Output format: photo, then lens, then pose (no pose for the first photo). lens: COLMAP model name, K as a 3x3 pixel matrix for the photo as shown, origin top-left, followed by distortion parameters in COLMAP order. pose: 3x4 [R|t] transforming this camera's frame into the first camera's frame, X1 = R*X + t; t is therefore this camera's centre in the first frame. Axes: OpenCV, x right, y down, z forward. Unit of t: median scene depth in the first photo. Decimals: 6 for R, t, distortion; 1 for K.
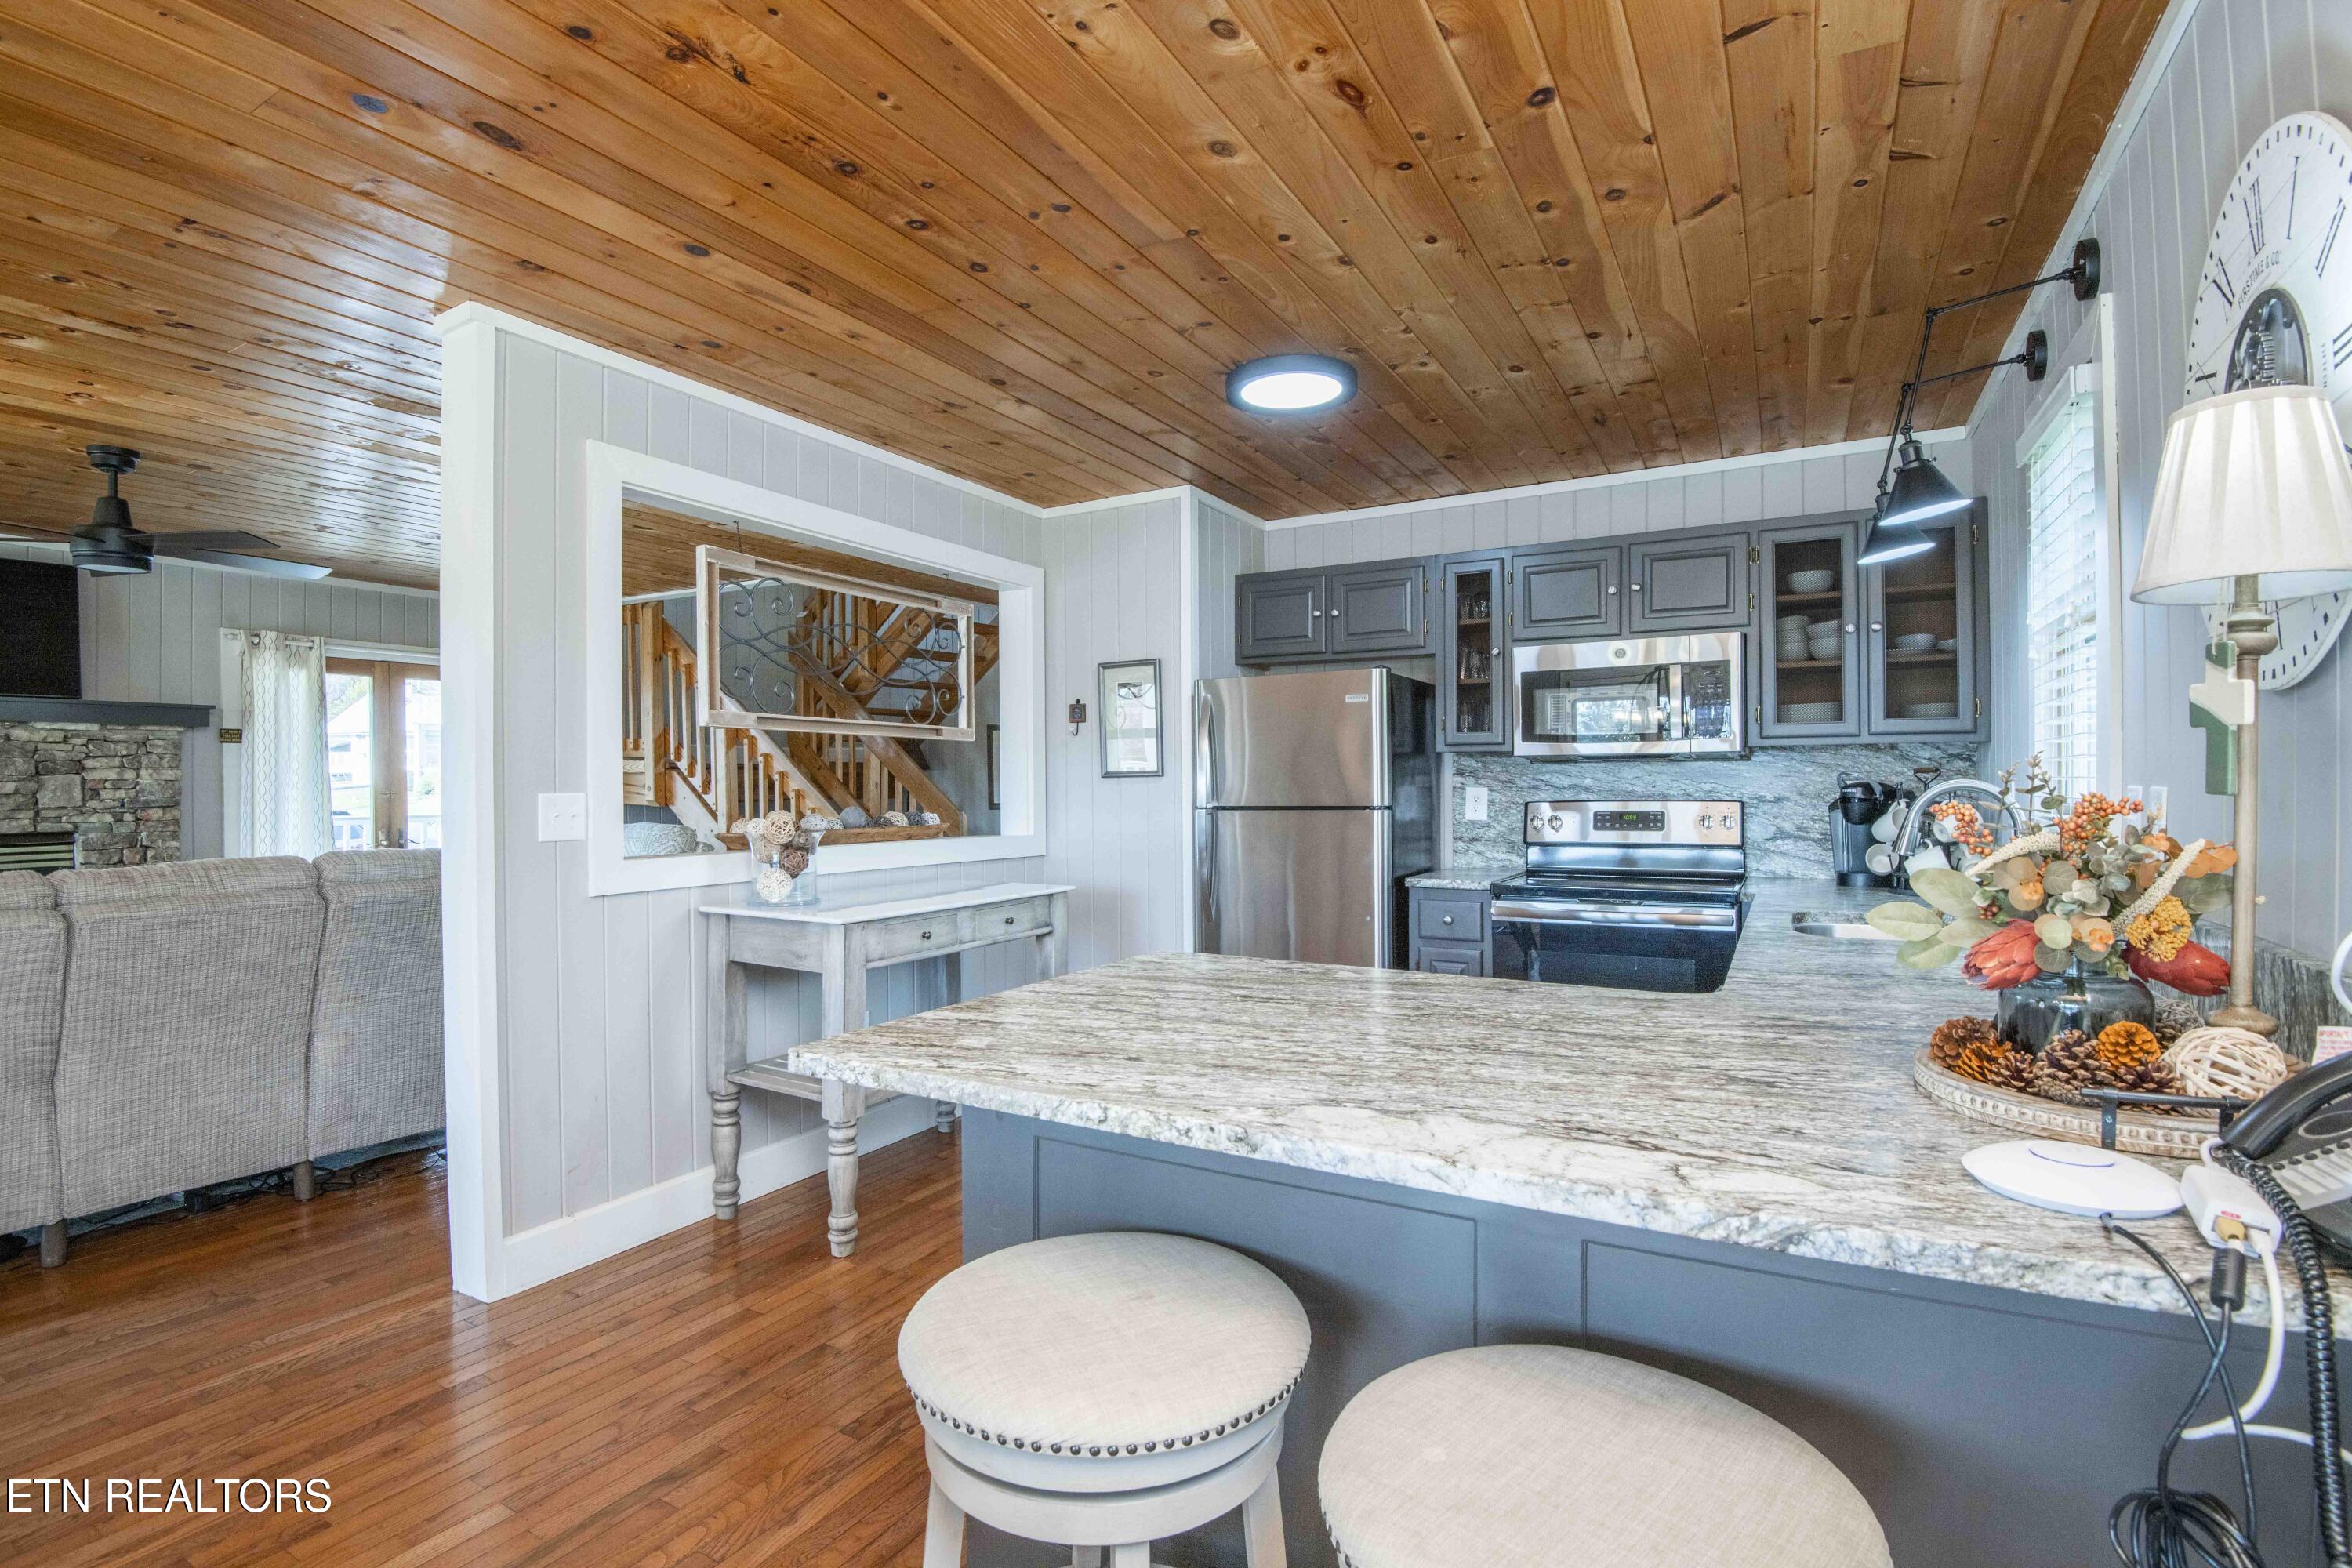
lens RADIAL K [[1086.5, 0, 1175.7], [0, 1086.5, 767.3], [0, 0, 1]] dist [-0.019247, -0.014476]
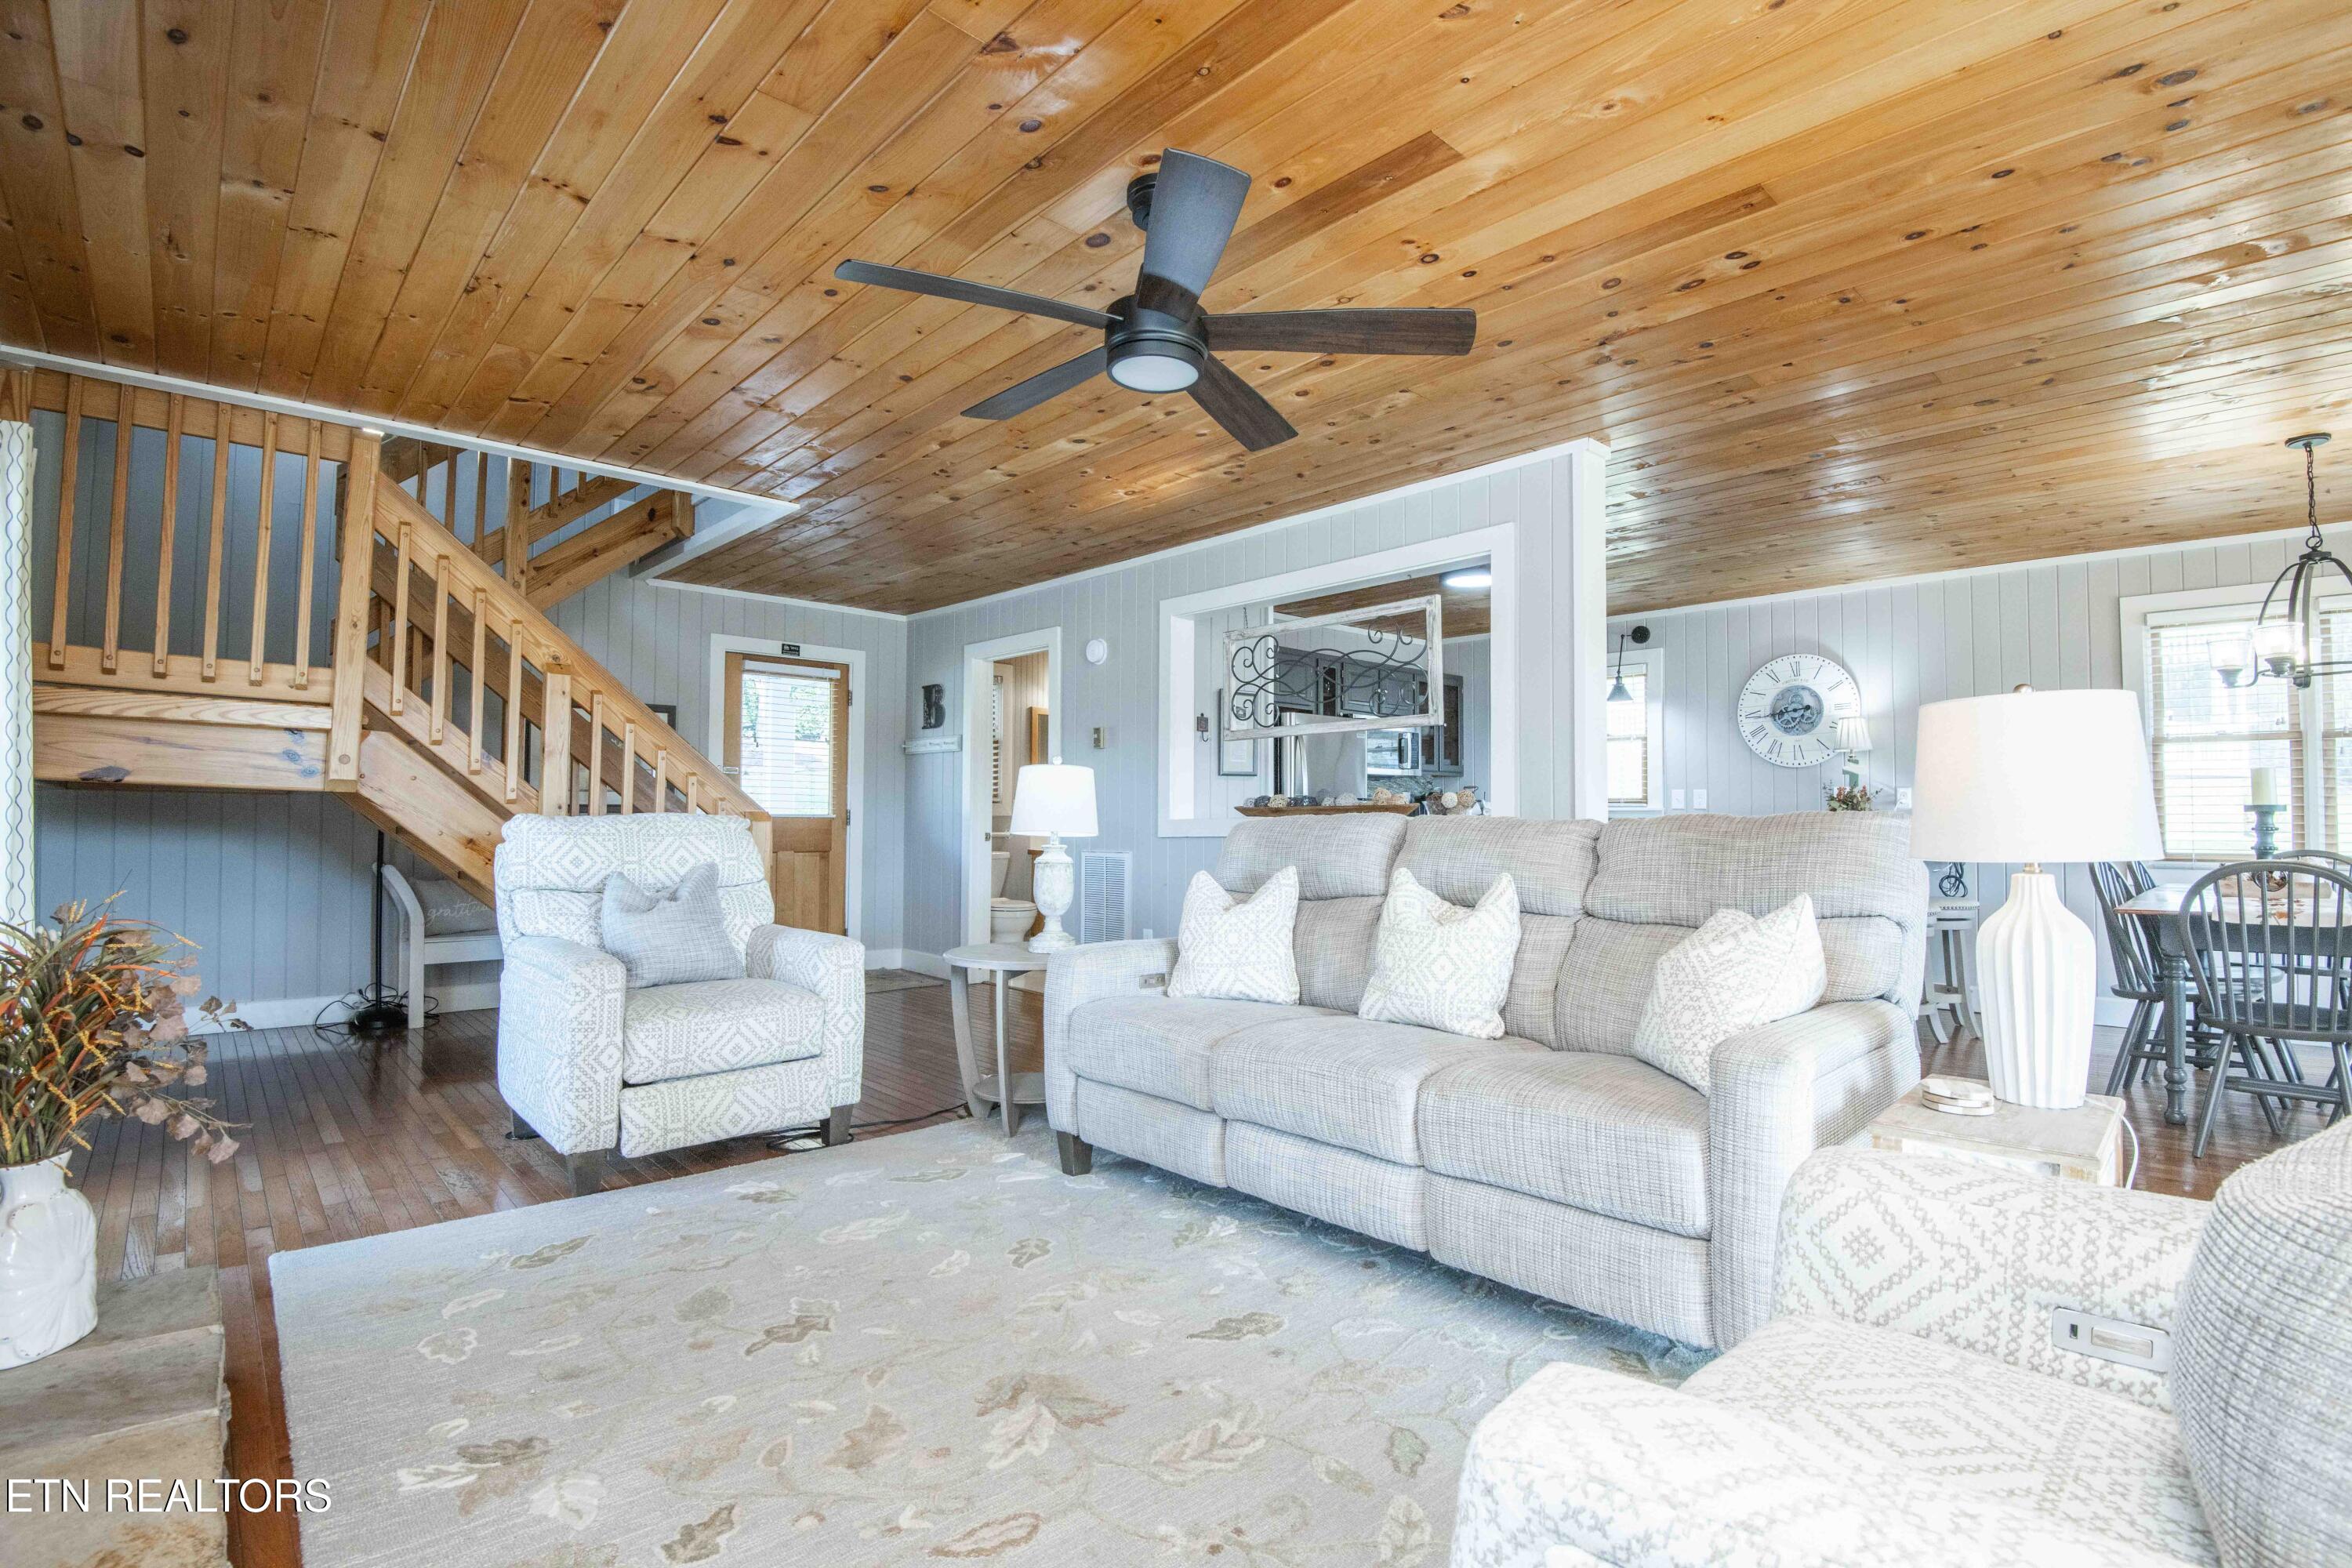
lens RADIAL K [[1086.5, 0, 1188.0], [0, 1086.5, 780.7], [0, 0, 1]] dist [-0.019247, -0.014476]
pose [[0.288512, 0.040631, 0.956614, -1.503476], [-0.018226, 0.999151, -0.036940, 0.073397], [-0.957303, -0.006778, 0.289008, 0.744284]]
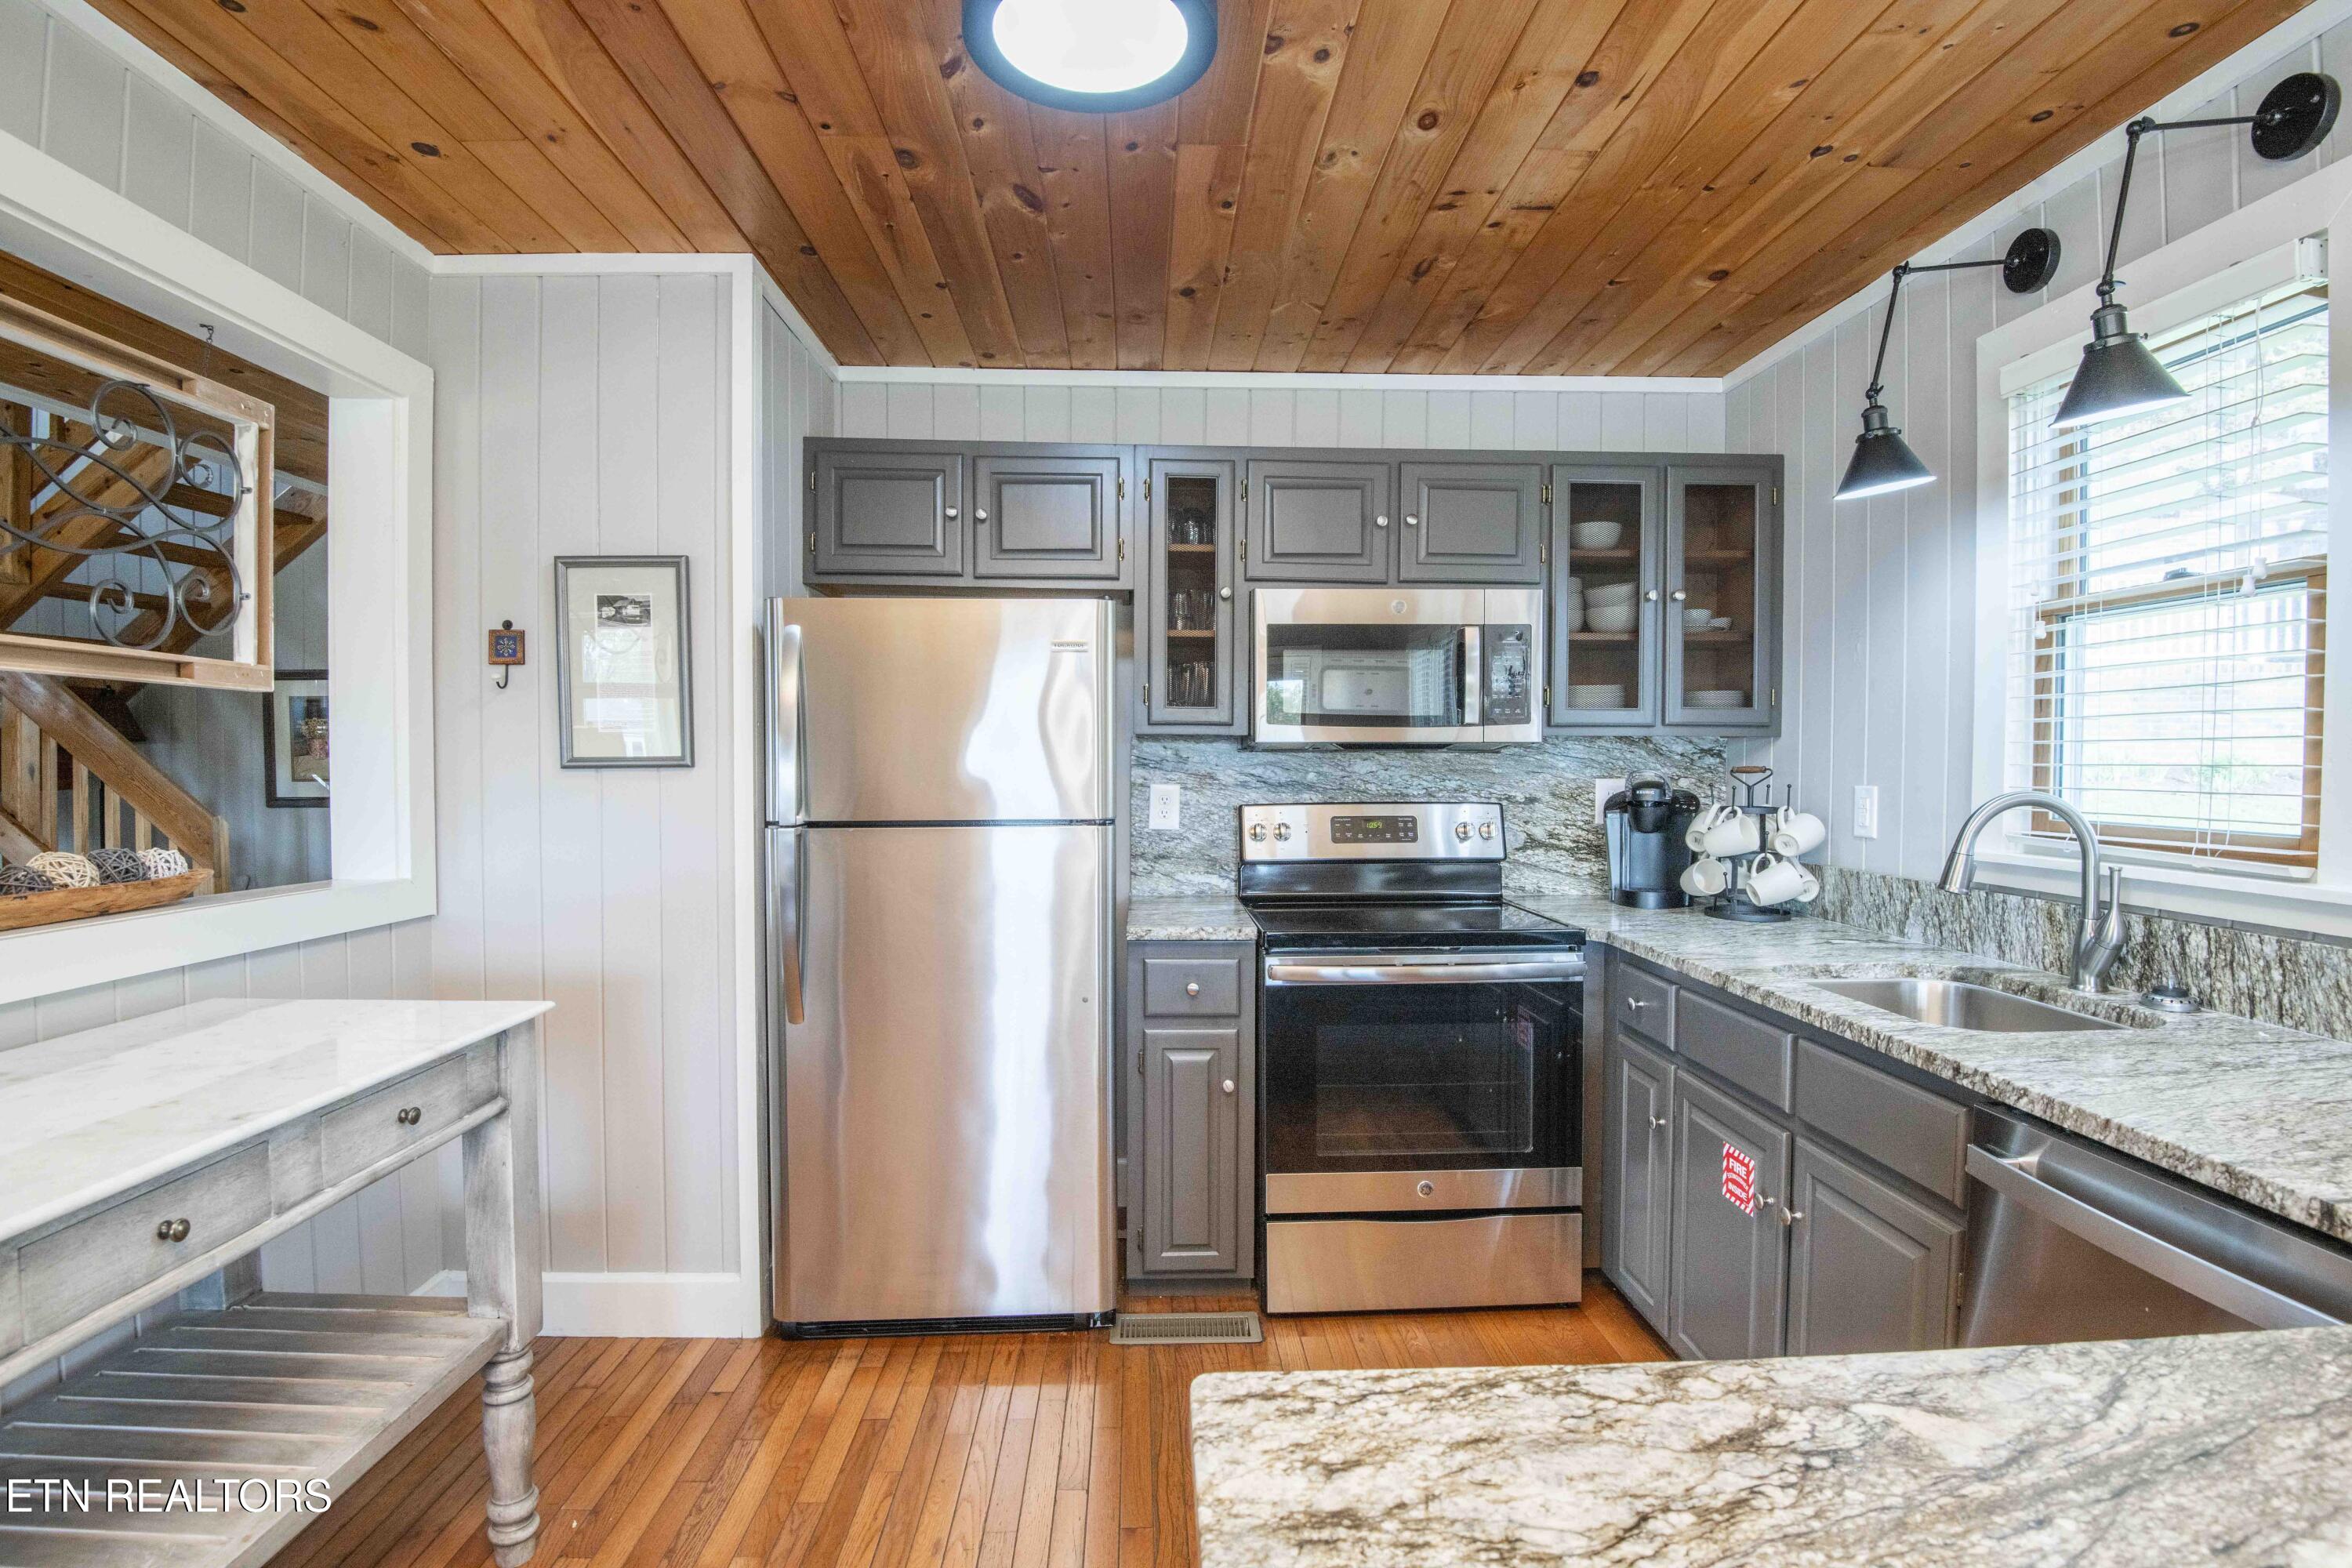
lens RADIAL K [[1086.5, 0, 1182.9], [0, 1086.5, 779.4], [0, 0, 1]] dist [-0.019247, -0.014476]
pose [[0.848248, -0.001937, 0.529596, -0.102034], [-0.015996, 0.999443, 0.029276, -0.006265], [-0.529357, -0.033304, 0.847745, 0.425582]]
